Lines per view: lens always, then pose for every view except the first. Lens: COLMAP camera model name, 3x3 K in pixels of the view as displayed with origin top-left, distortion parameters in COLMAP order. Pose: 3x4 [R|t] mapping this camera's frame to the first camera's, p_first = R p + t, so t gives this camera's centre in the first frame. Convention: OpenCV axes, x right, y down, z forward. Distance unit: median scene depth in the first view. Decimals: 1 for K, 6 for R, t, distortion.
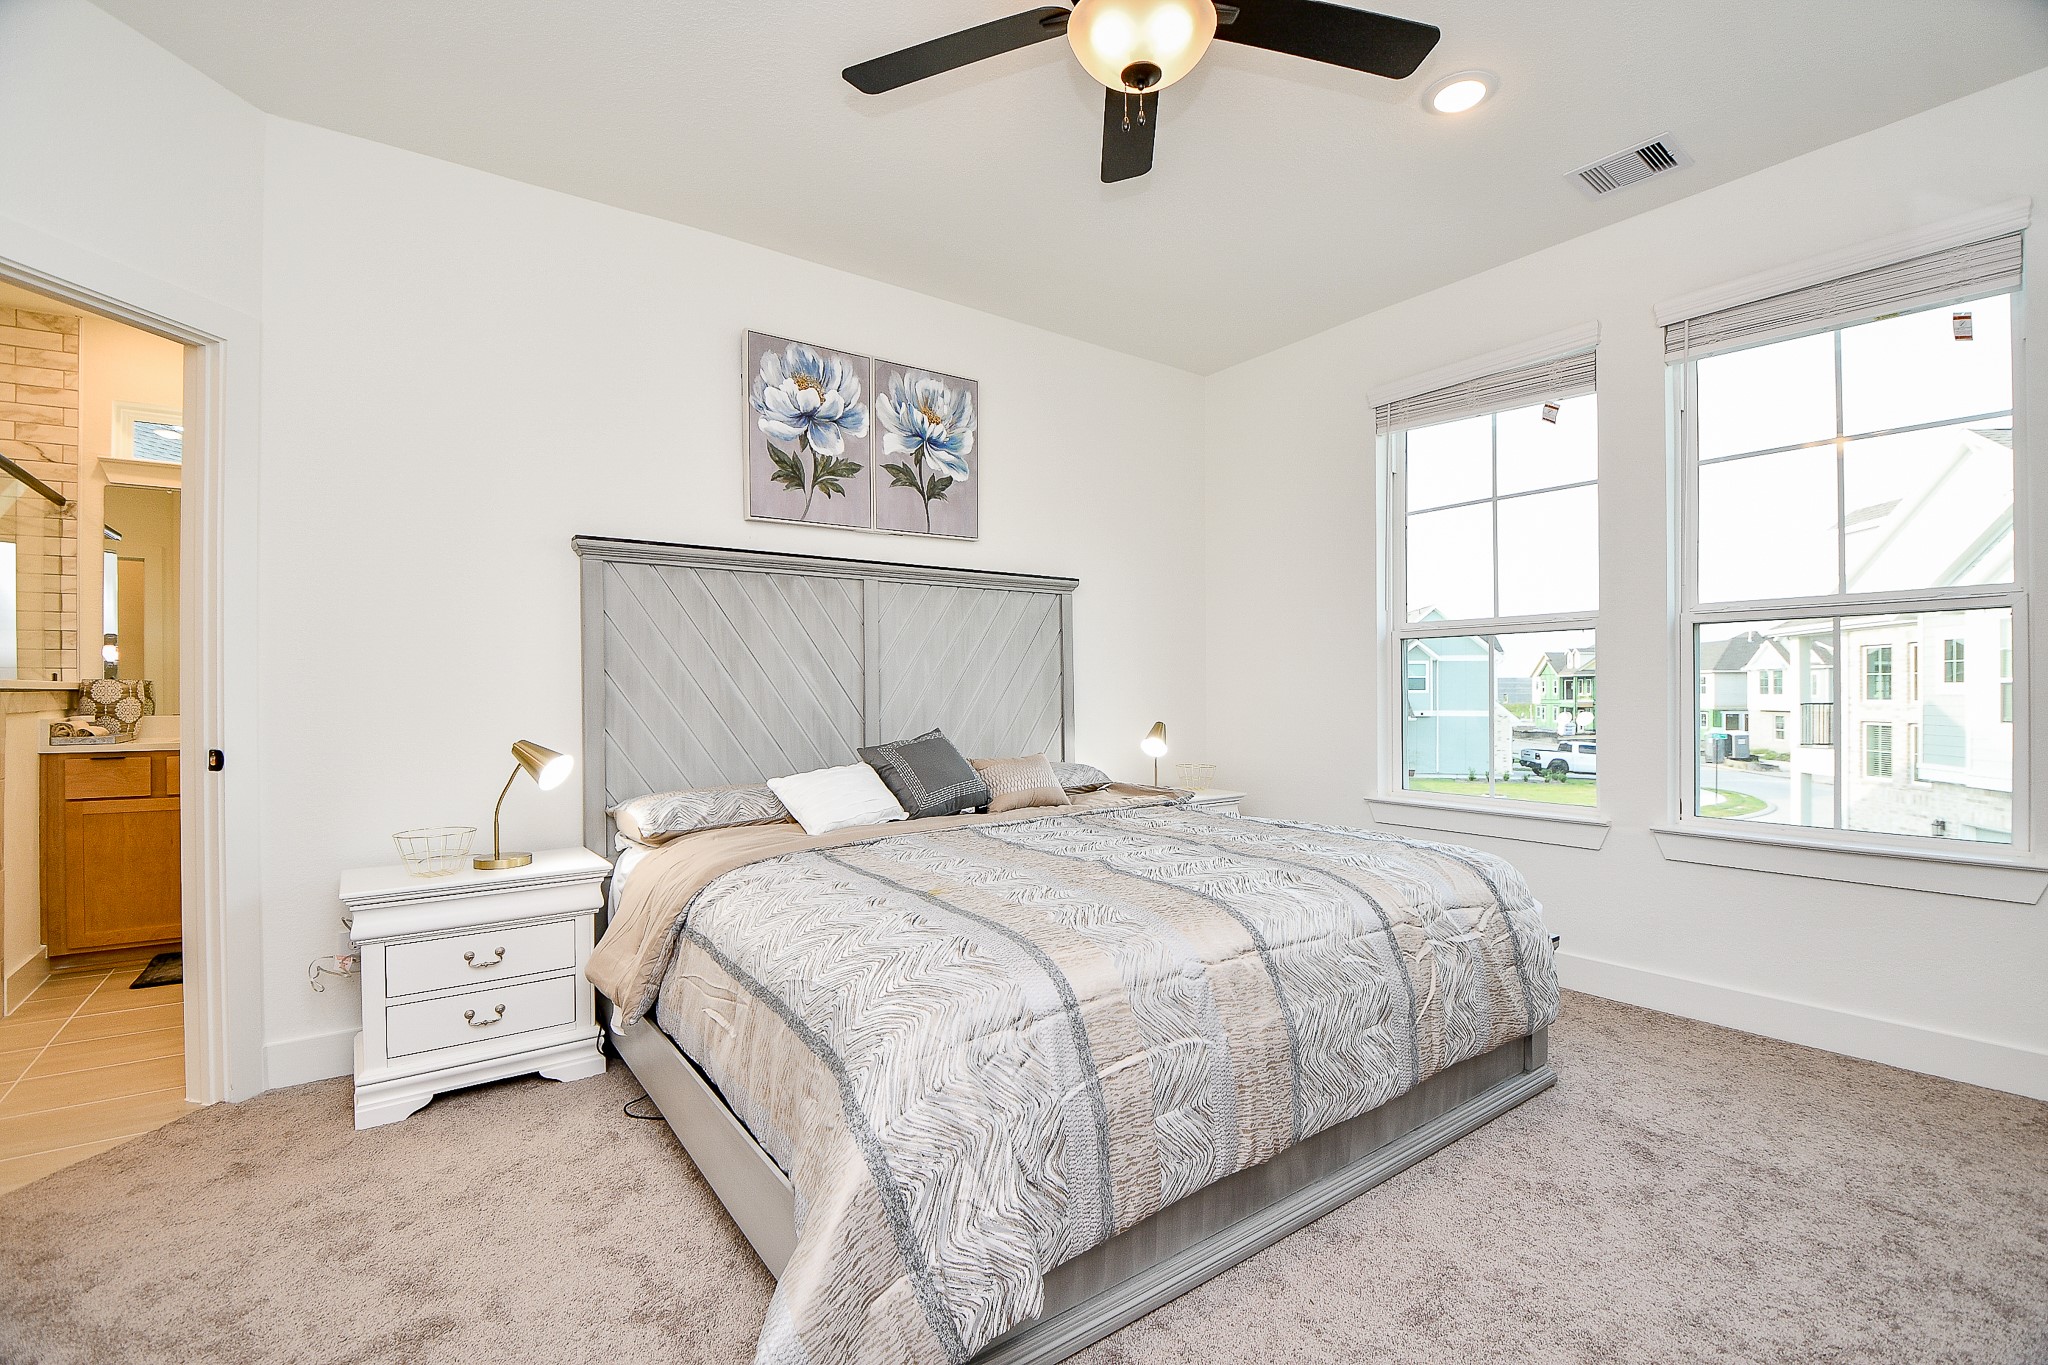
lens RADIAL K [[905.6, 0, 1029.6], [0, 905.6, 693.2], [0, 0, 1]] dist [0.015385, -0.023377]
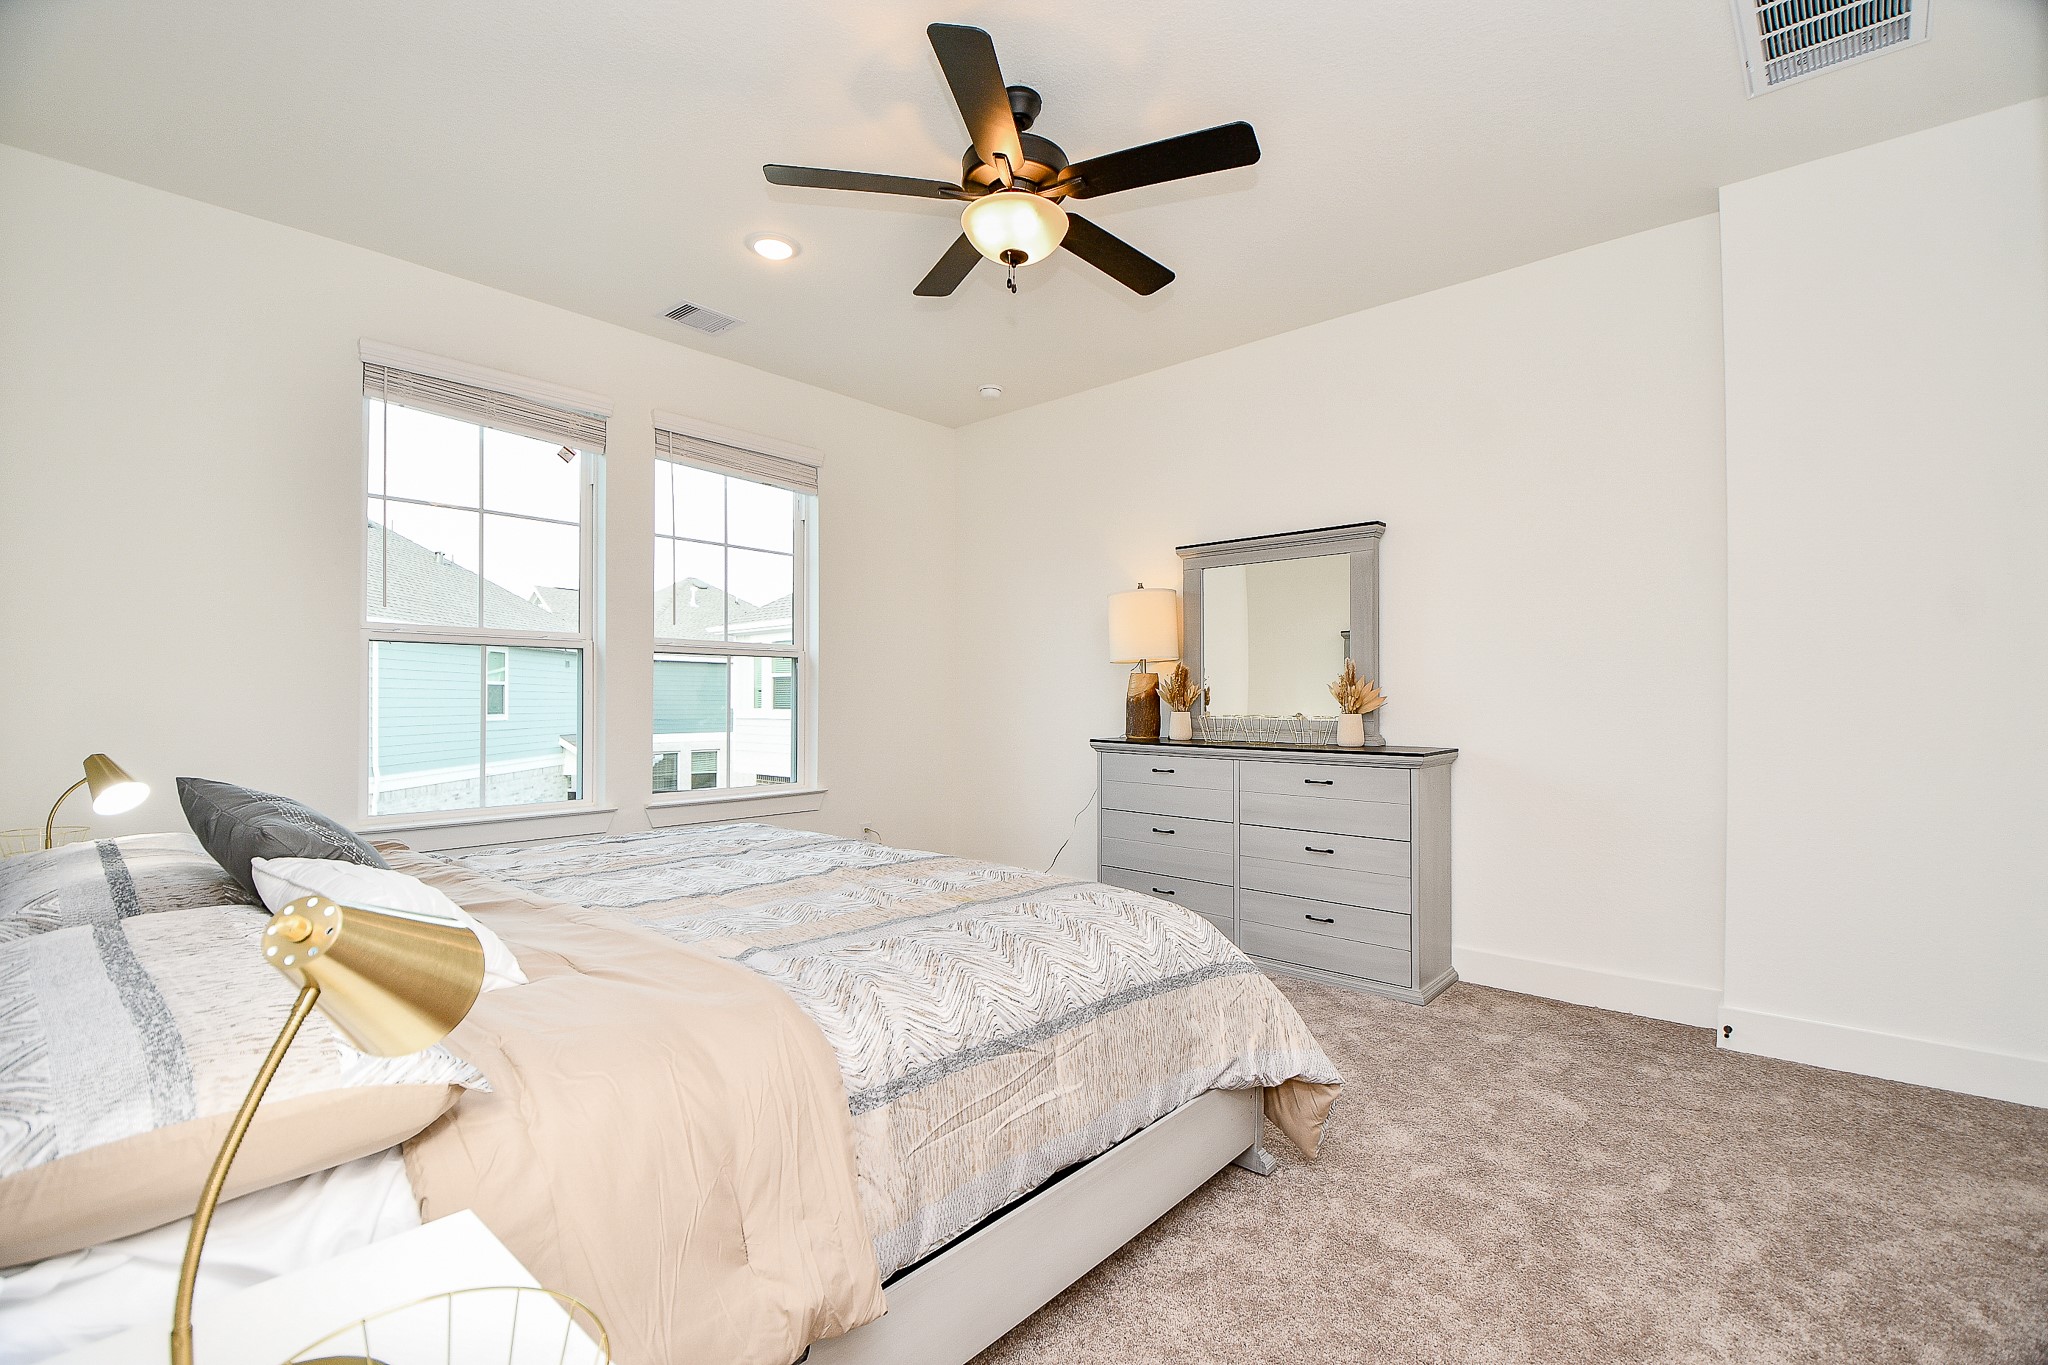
lens RADIAL K [[905.6, 0, 1029.6], [0, 905.6, 693.2], [0, 0, 1]] dist [0.015385, -0.023377]
pose [[-0.208011, 0.018325, 0.977955, -0.751201], [-0.002785, 0.999809, -0.019327, 0.013271], [-0.978122, -0.006744, -0.207921, 0.760816]]
